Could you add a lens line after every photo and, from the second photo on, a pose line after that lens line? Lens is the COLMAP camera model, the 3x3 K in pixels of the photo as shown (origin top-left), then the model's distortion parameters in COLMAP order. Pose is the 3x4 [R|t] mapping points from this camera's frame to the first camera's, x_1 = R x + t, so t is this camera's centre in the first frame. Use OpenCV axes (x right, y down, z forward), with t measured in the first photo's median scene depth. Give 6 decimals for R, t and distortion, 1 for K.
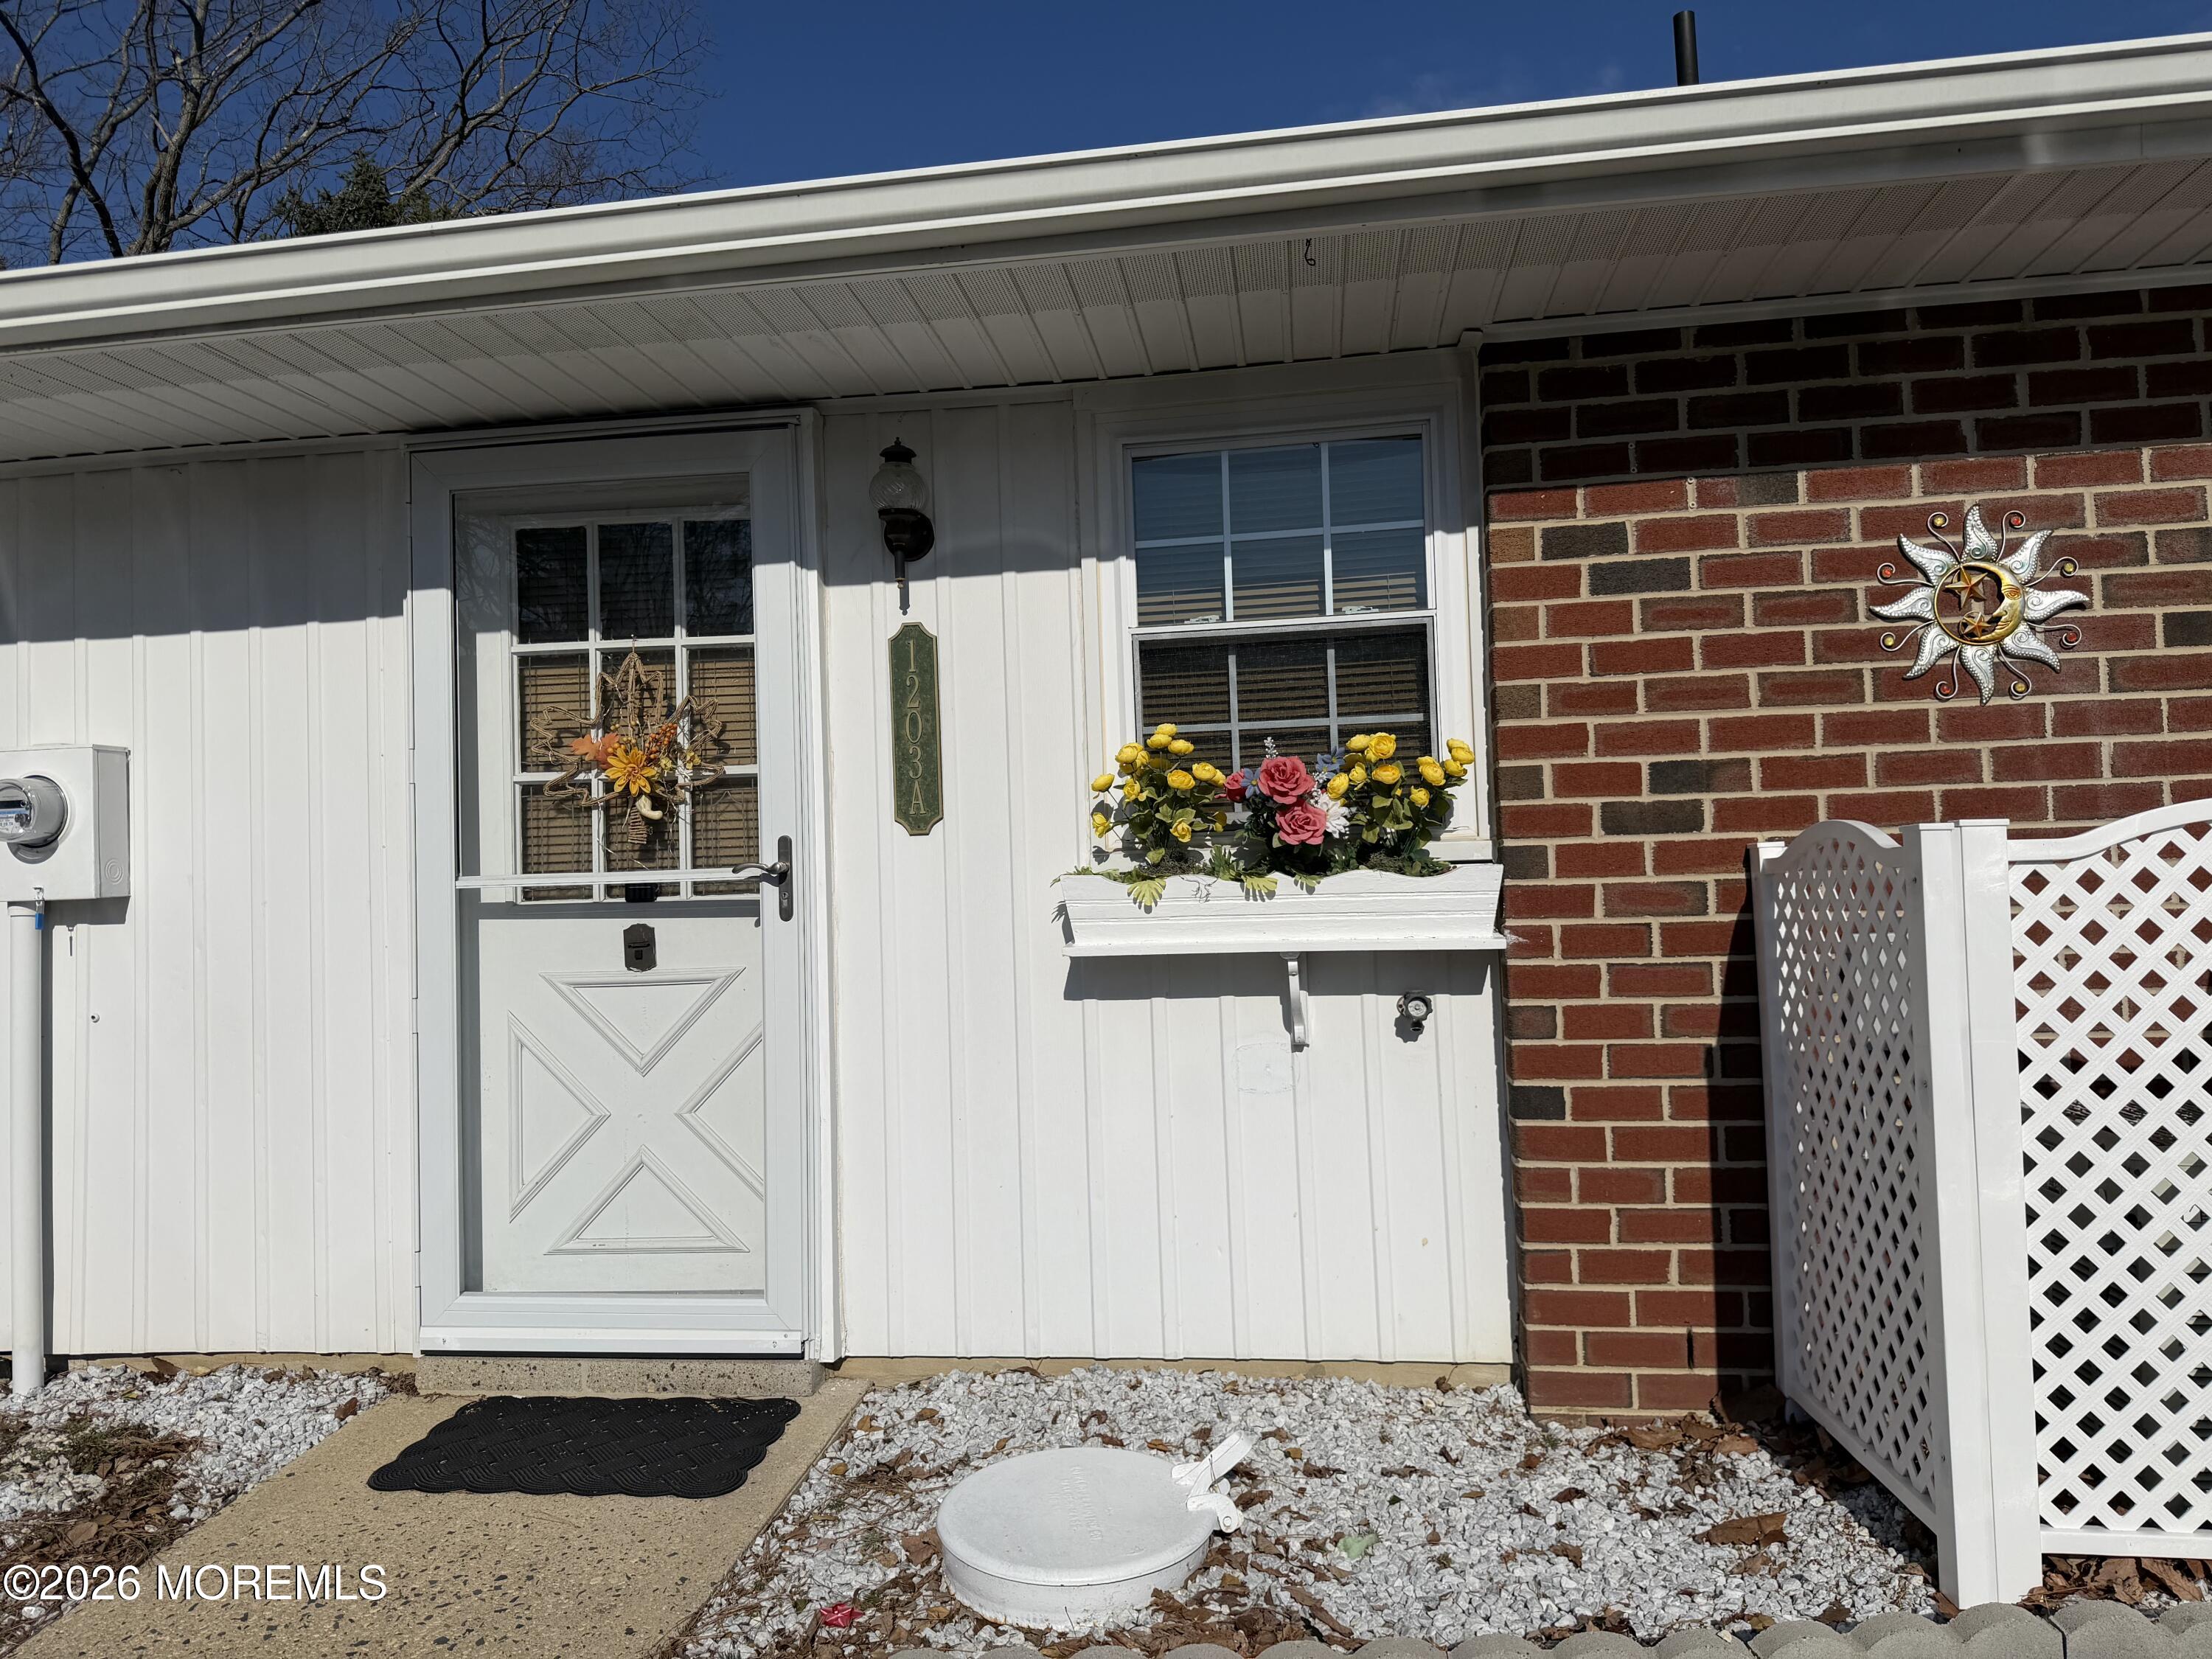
lens RADIAL K [[1541.5, 0, 1099.4], [0, 1541.5, 831.6], [0, 0, 1]] dist [0.023947, -0.023994]
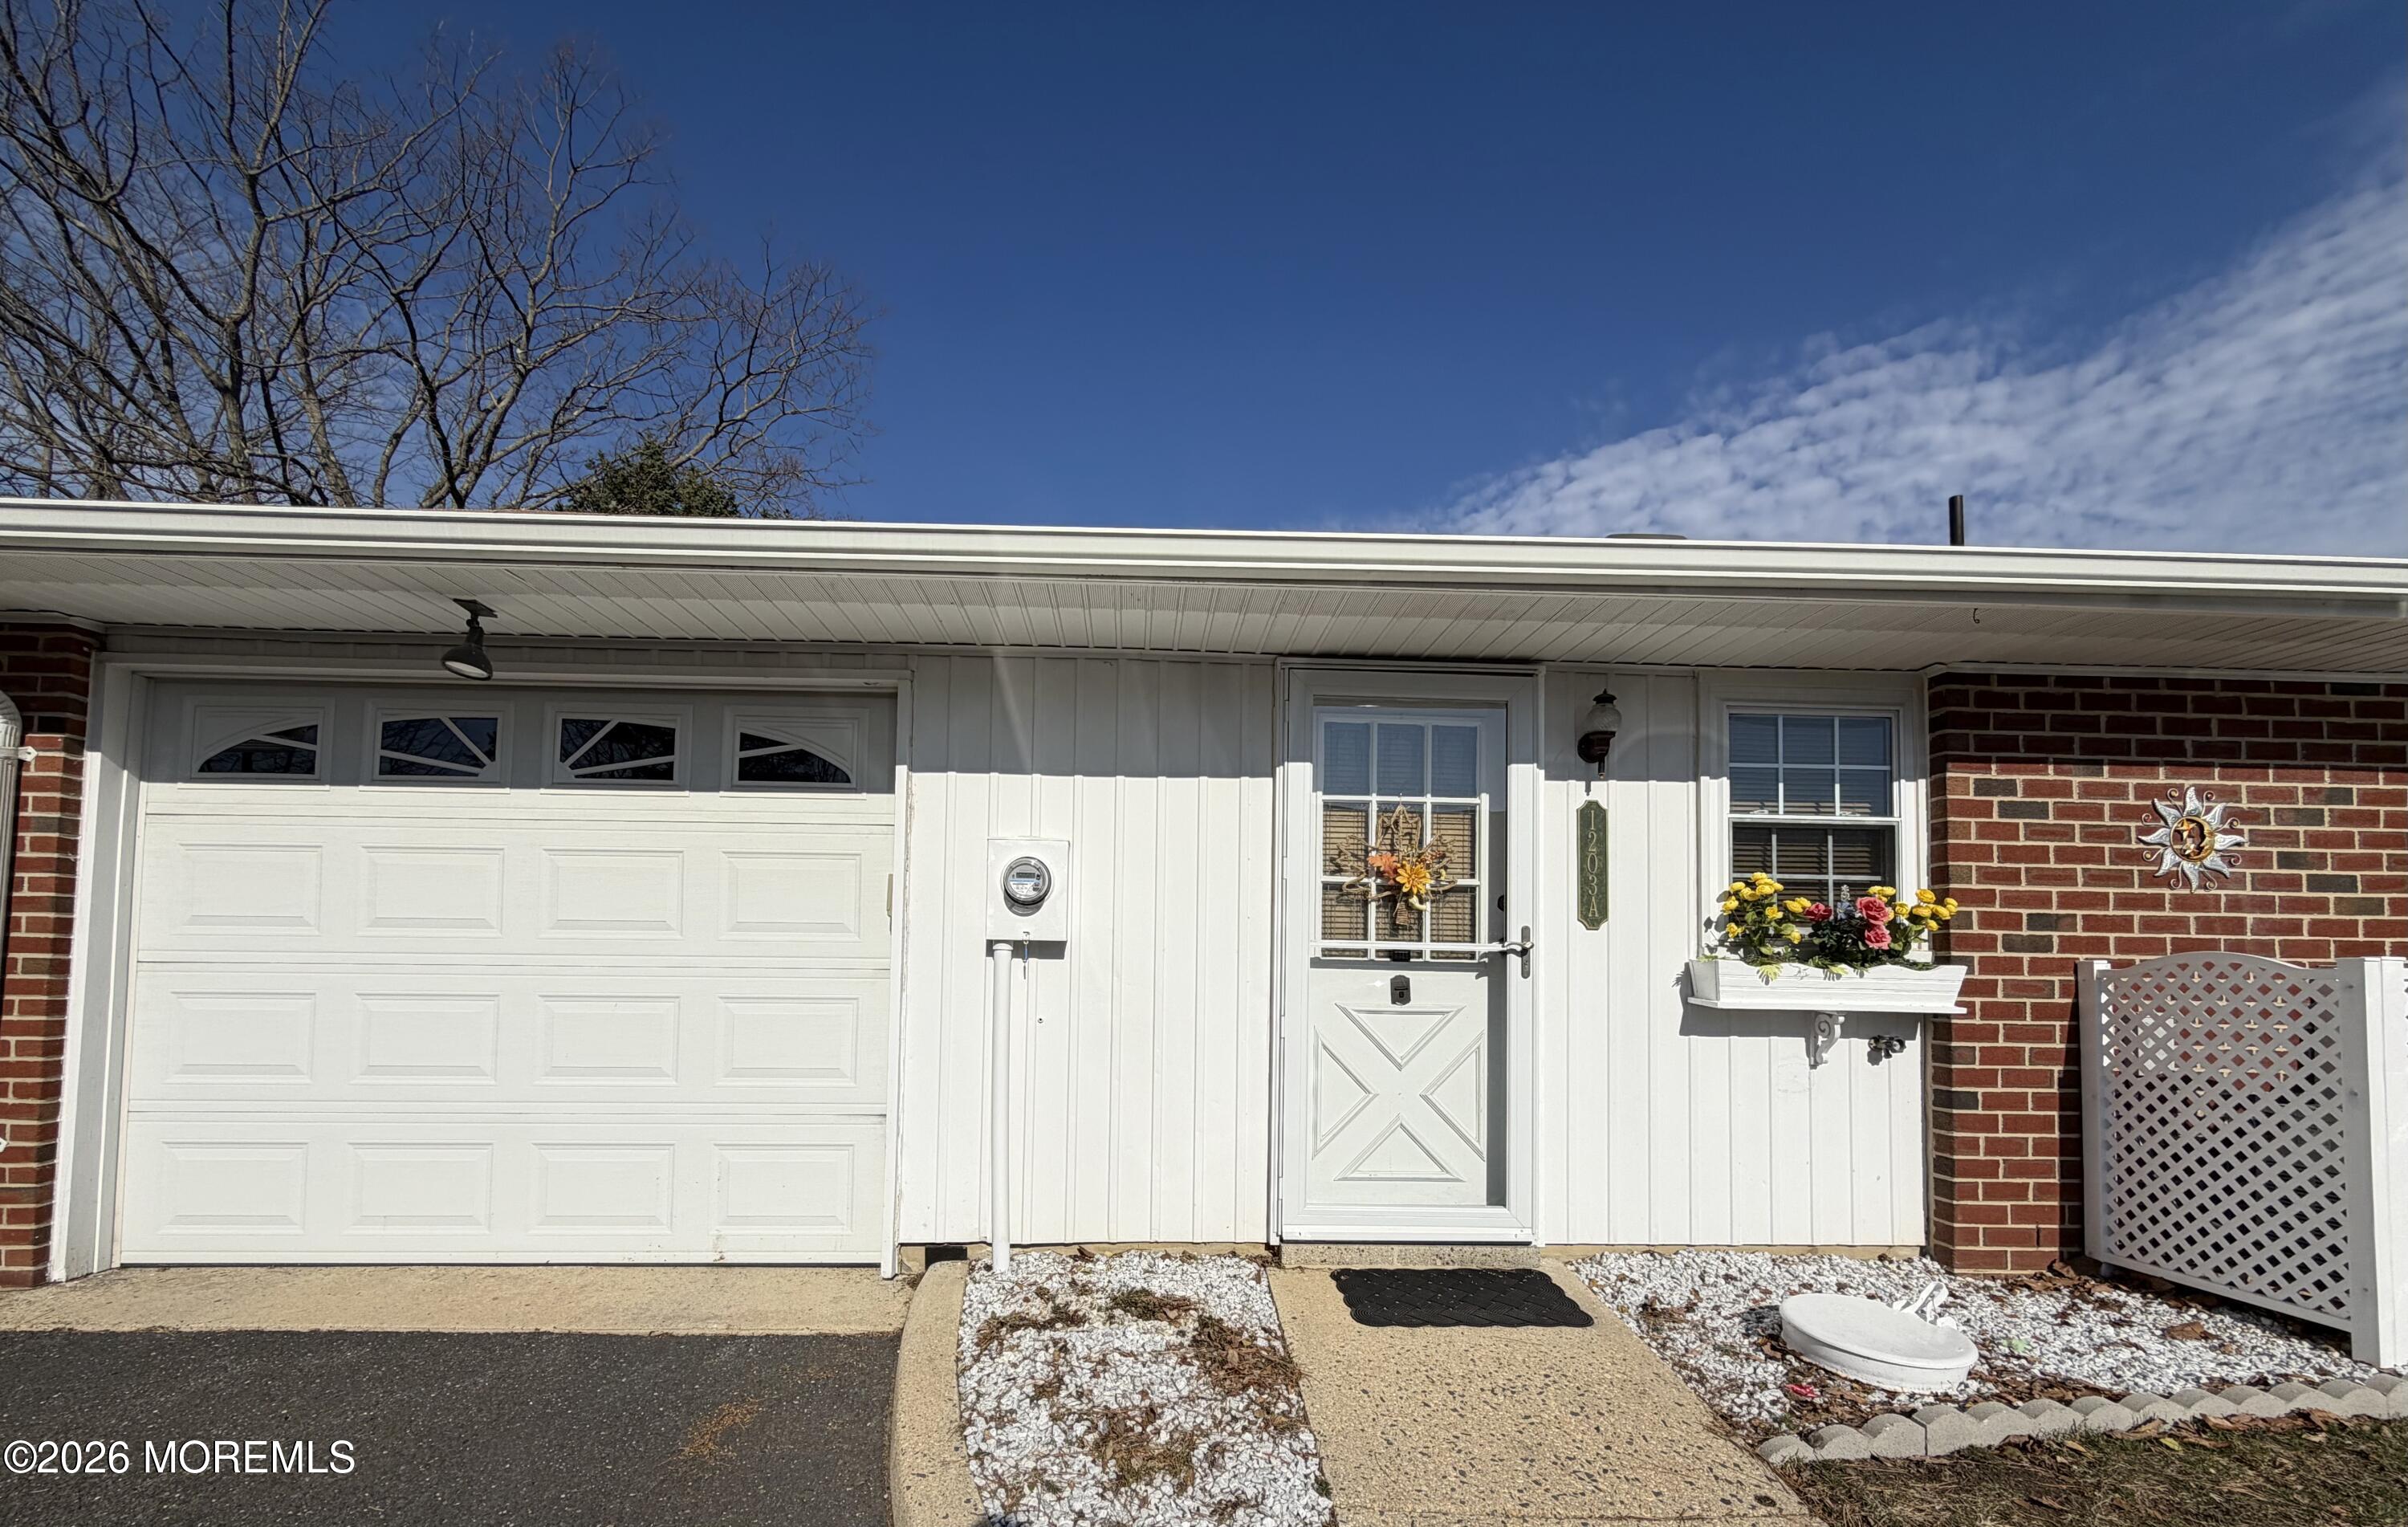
lens RADIAL K [[961.9, 0, 1170.3], [0, 961.9, 932.3], [0, 0, 1]] dist [0.001485, 0.001046]
pose [[0.981912, 0.055300, 0.181081, -0.822577], [-0.056014, 0.998429, -0.001170, 0.034862], [-0.180862, -0.008995, 0.983467, 0.072481]]
